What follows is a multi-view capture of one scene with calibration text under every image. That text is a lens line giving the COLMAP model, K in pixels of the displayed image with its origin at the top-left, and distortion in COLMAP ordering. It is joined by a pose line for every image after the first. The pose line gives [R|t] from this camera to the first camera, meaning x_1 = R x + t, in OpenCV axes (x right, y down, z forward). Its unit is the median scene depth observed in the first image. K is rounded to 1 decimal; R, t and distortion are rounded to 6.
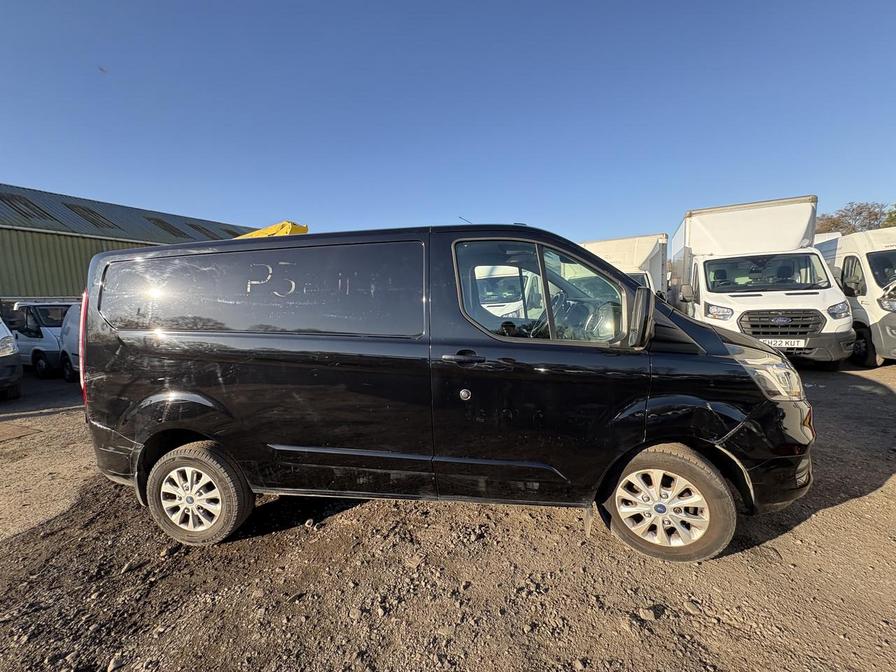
lens RADIAL K [[358.2, 0, 444.5], [0, 358.2, 334.7], [0, 0, 1]] dist [-0.003027, 0.000998]
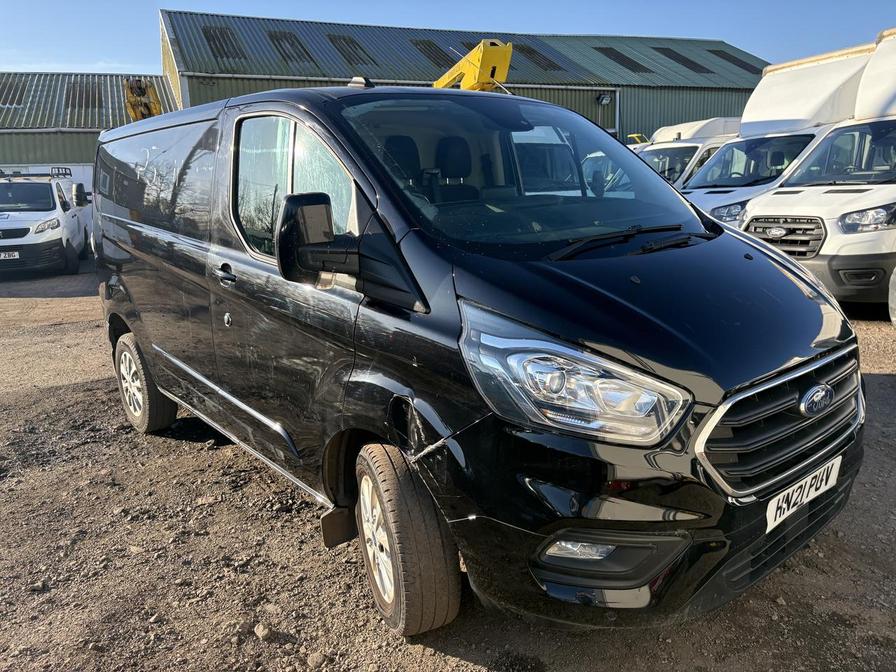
lens RADIAL K [[680.0, 0, 452.9], [0, 680.0, 342.7], [0, 0, 1]] dist [0.015033, -0.005068]
pose [[0.747801, 0.179058, -0.639321, 1.514797], [-0.076757, 0.979805, 0.184638, -0.105171], [0.659470, -0.089000, 0.746443, 0.215687]]
